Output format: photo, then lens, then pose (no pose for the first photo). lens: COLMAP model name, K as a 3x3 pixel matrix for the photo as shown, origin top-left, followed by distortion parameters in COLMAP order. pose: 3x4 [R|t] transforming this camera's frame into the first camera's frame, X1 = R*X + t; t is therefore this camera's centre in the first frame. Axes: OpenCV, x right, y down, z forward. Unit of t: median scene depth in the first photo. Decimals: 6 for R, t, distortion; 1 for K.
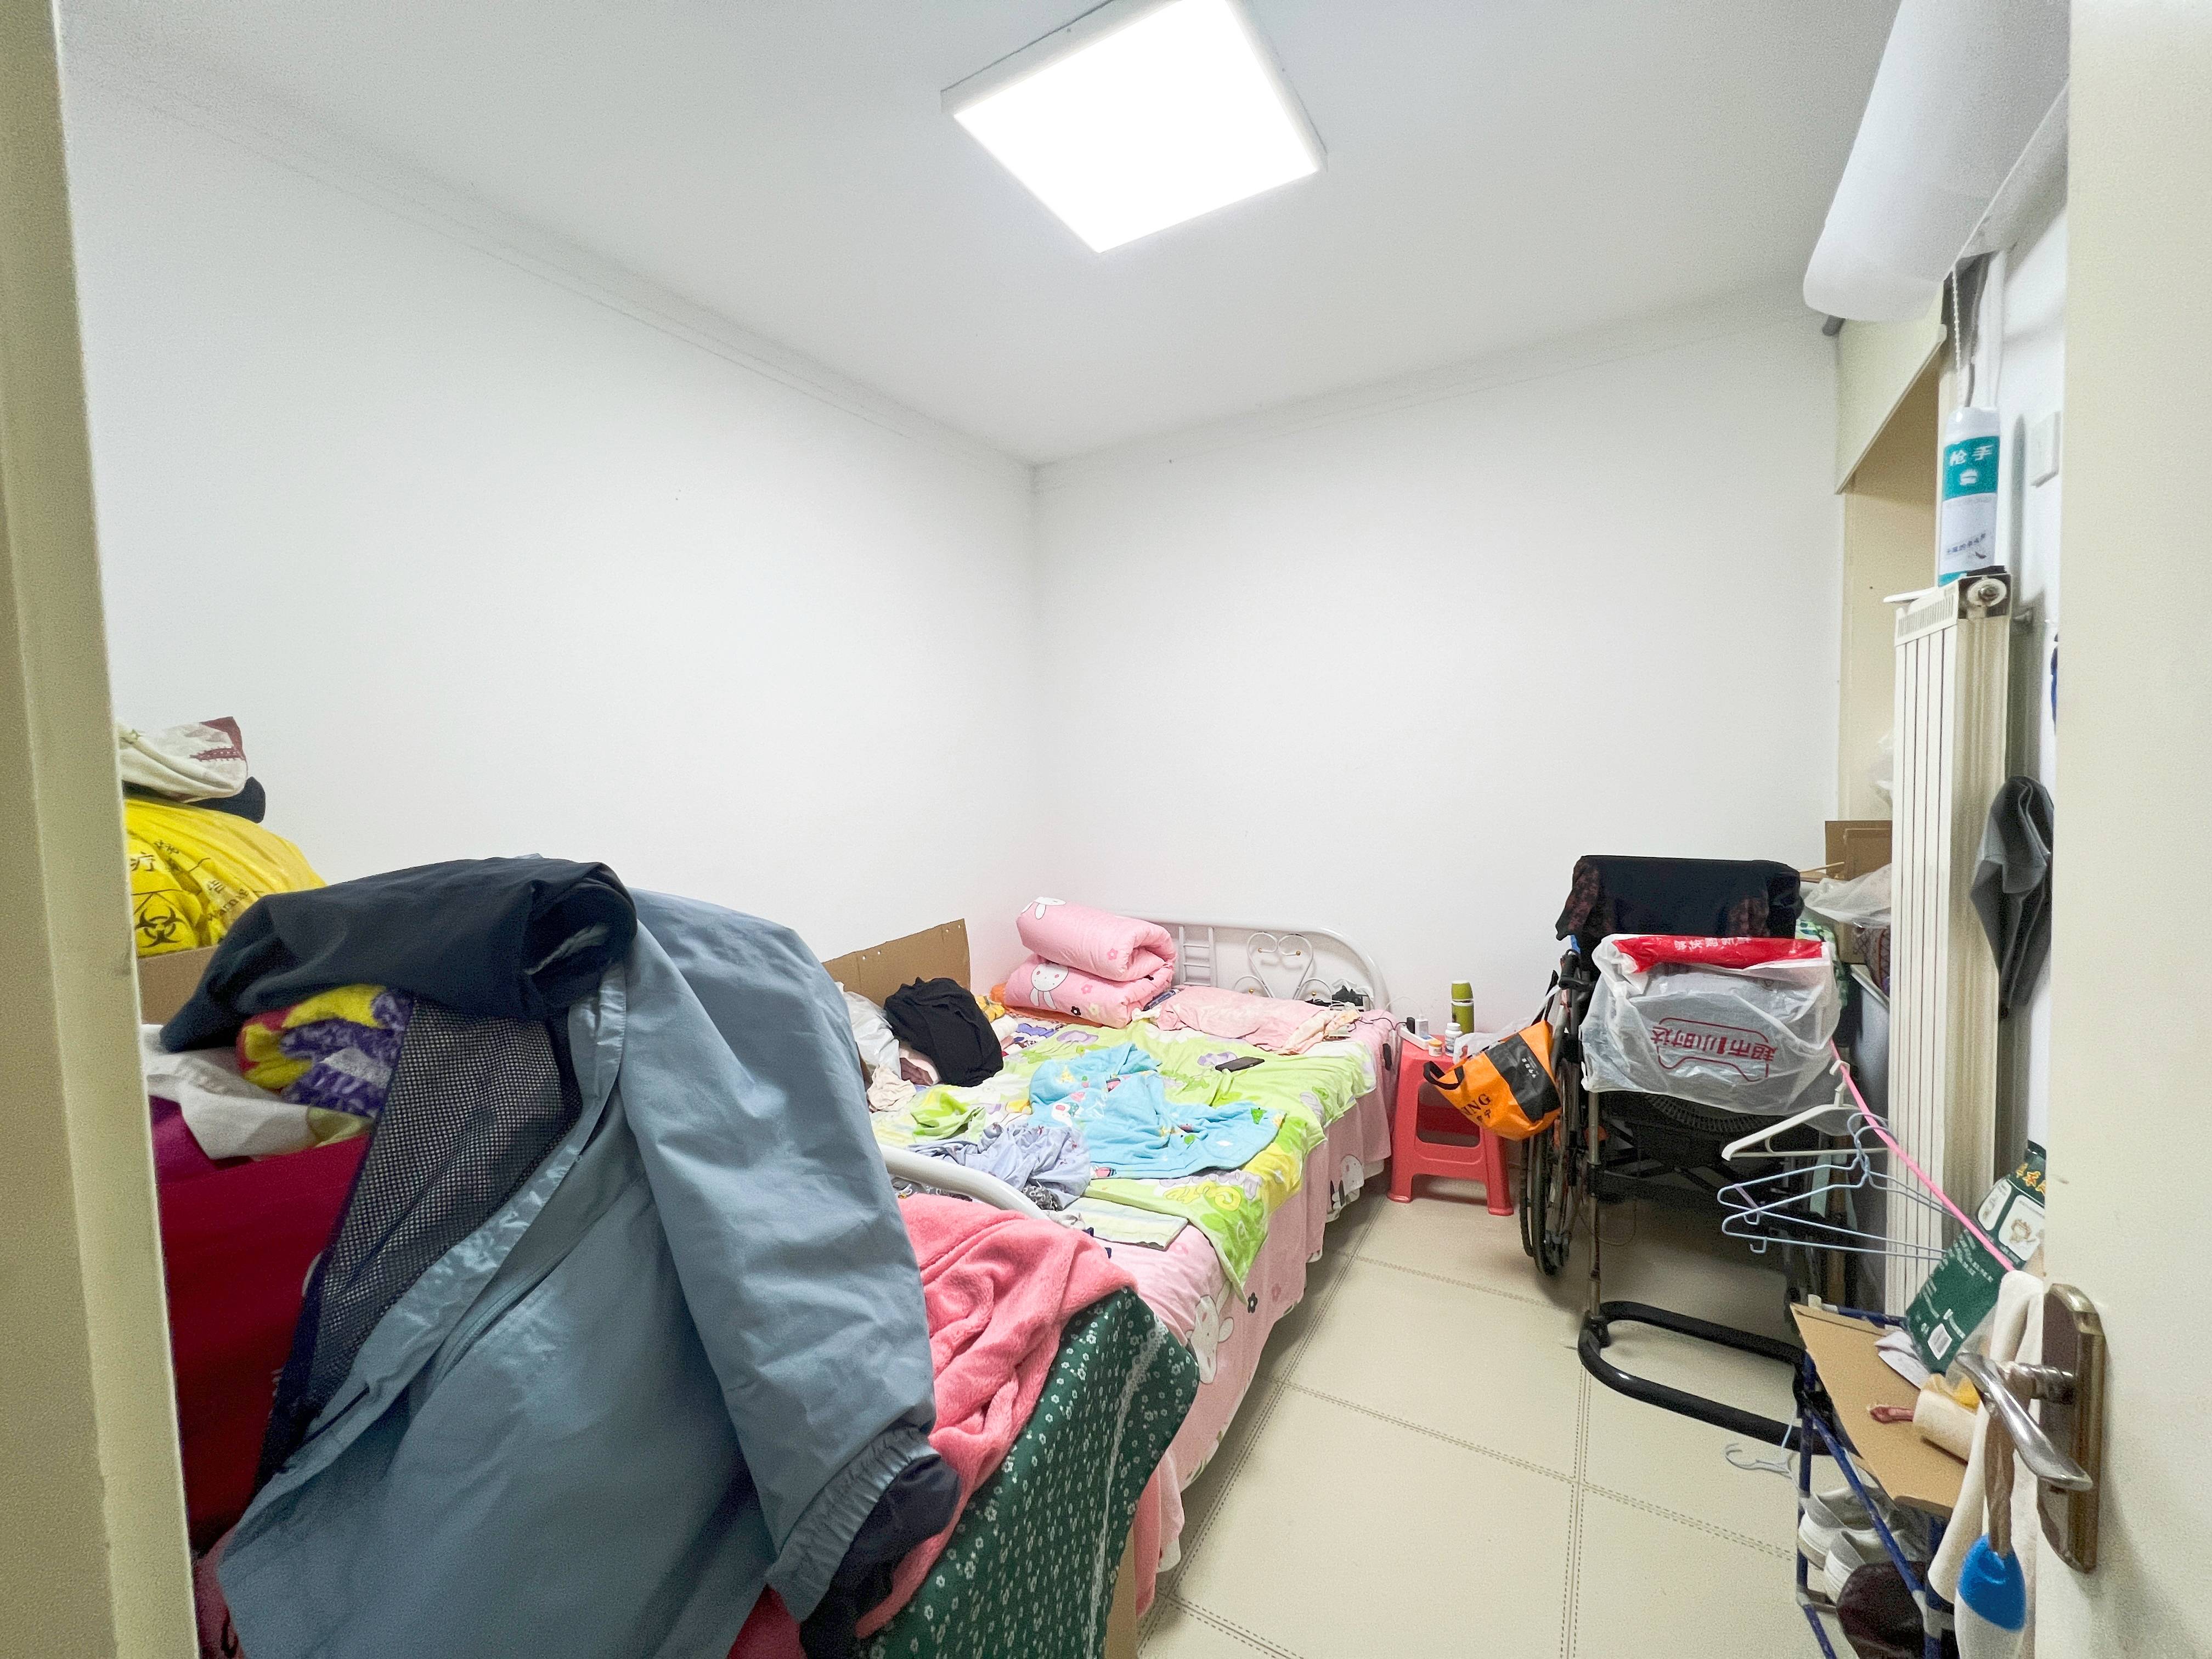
lens RADIAL K [[886.0, 0, 1109.0], [0, 886.0, 833.7], [0, 0, 1]] dist [-0.001779, 0.000774]
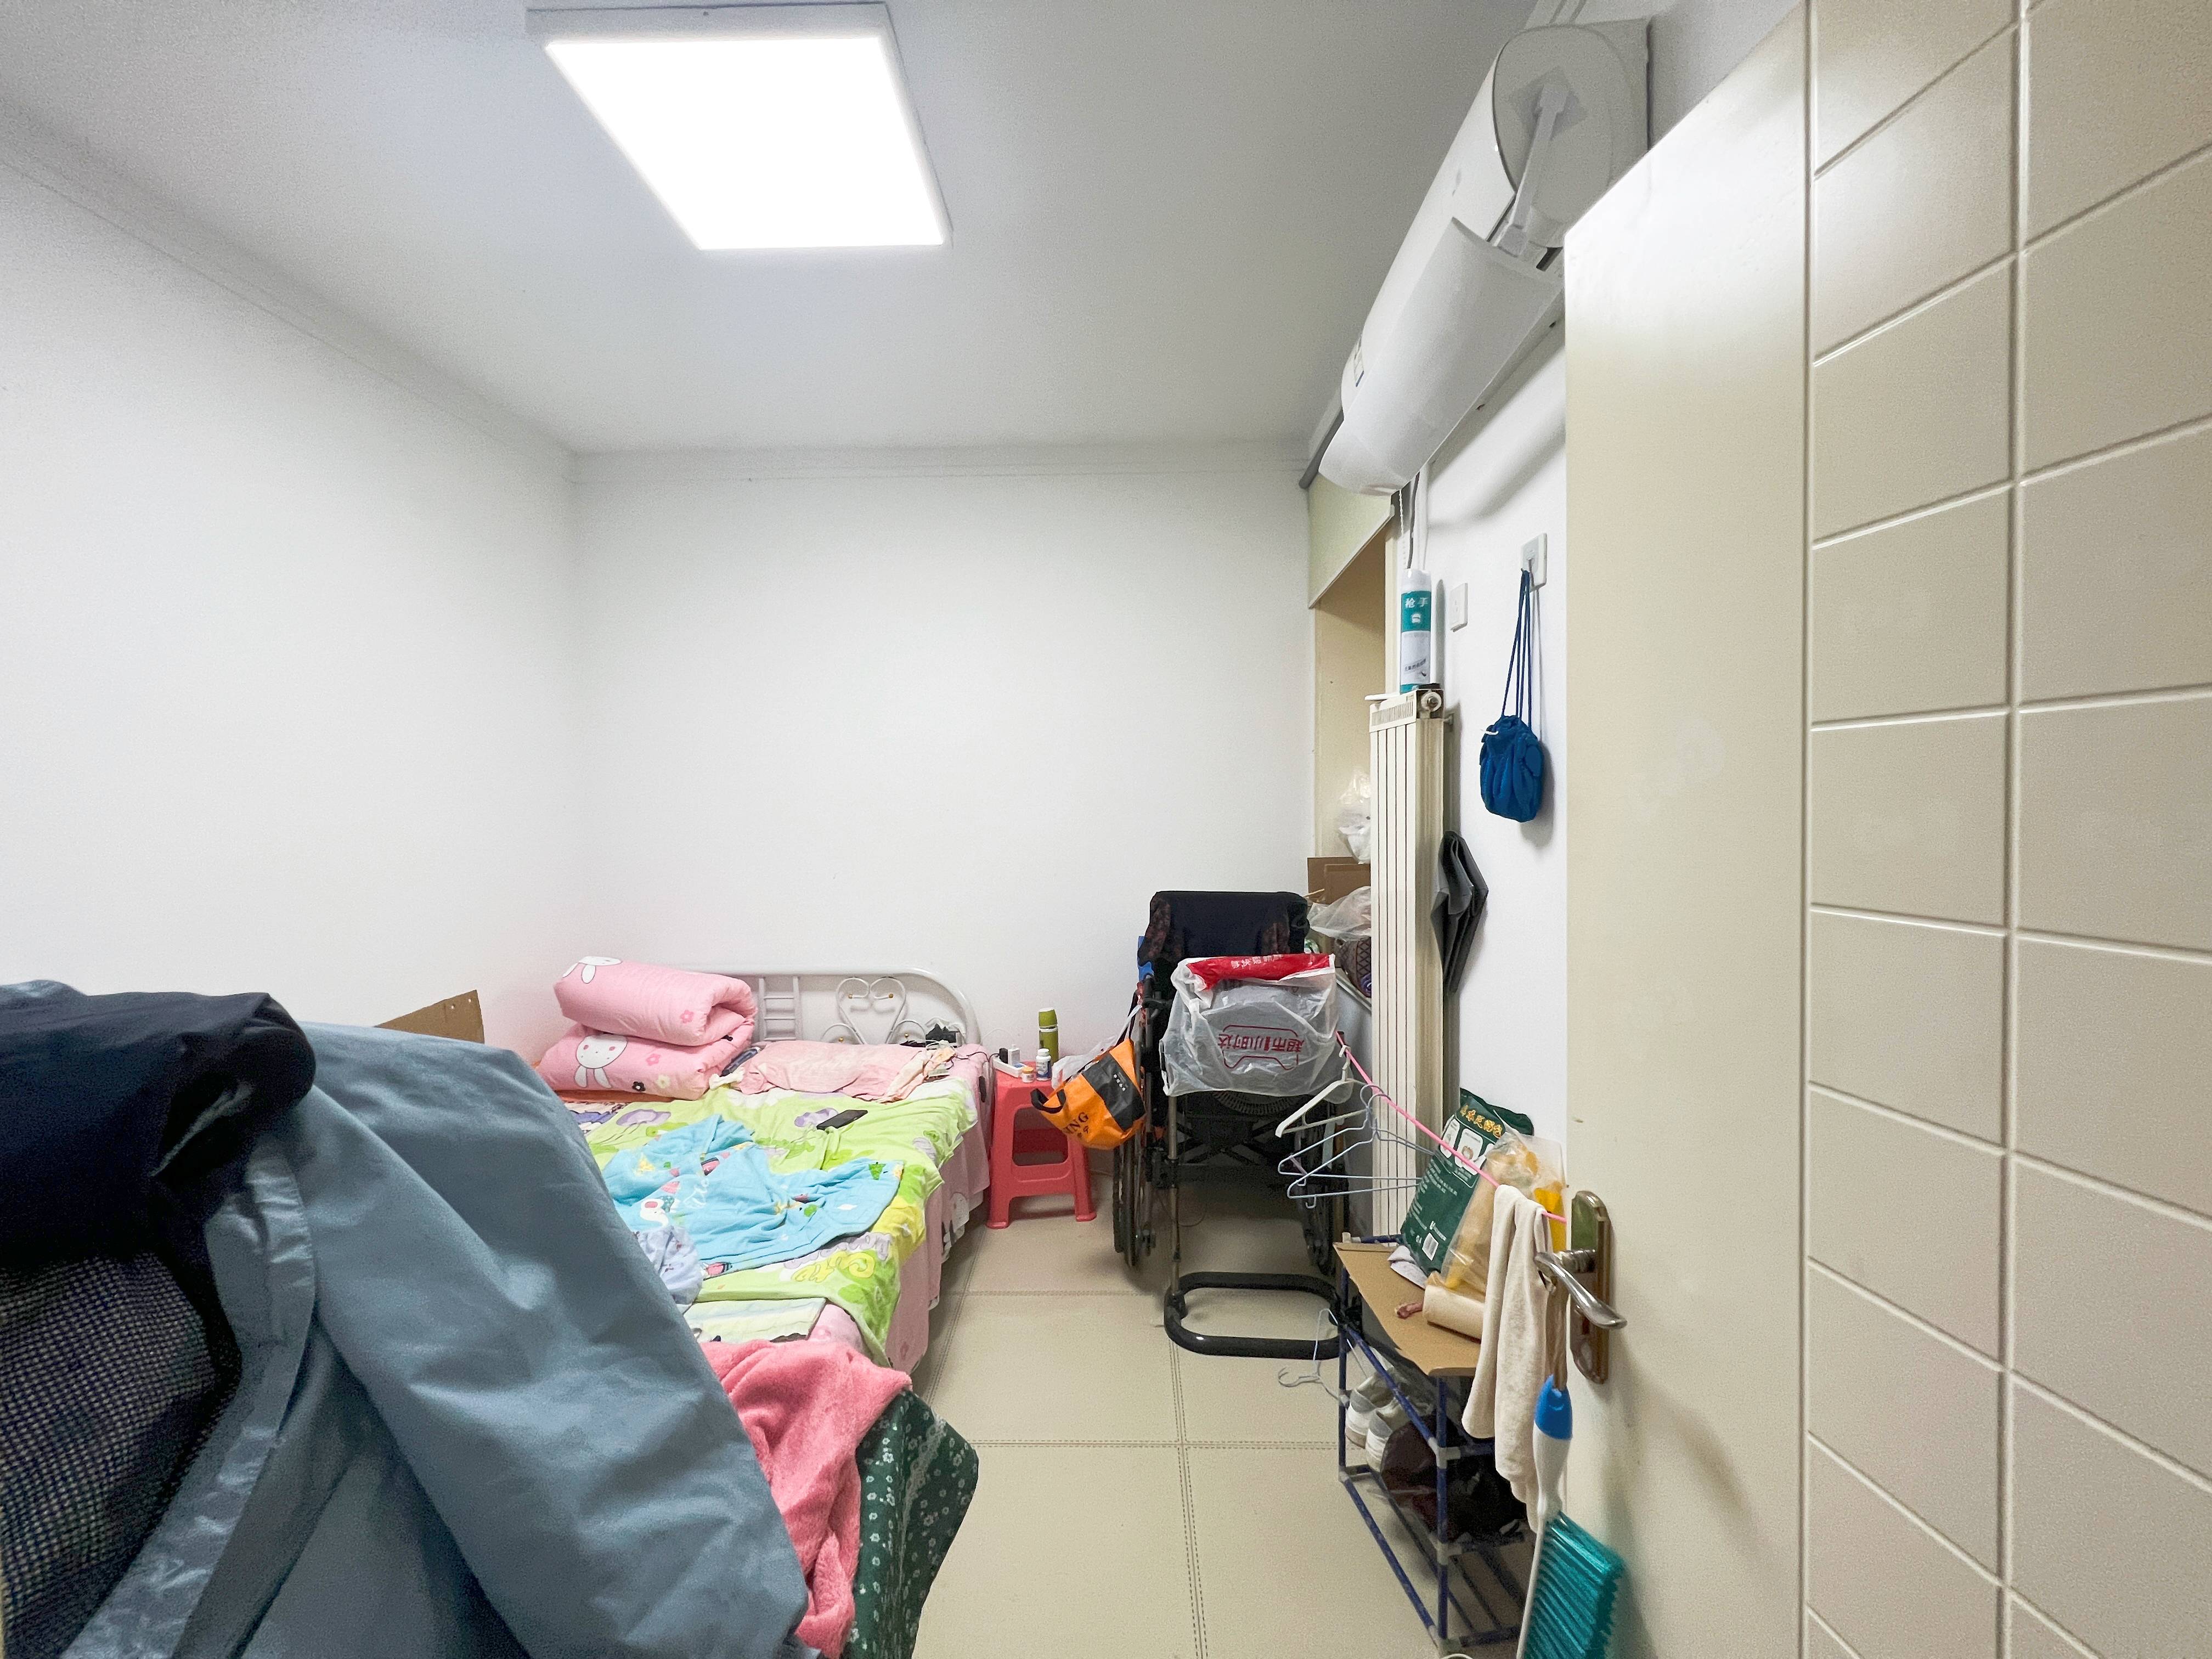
lens RADIAL K [[886.0, 0, 1109.0], [0, 886.0, 833.7], [0, 0, 1]] dist [-0.001779, 0.000774]
pose [[0.869003, 0.000551, 0.494806, -0.111273], [0.017351, 0.999350, -0.031585, -0.018532], [-0.494502, 0.036033, 0.868429, 0.024621]]
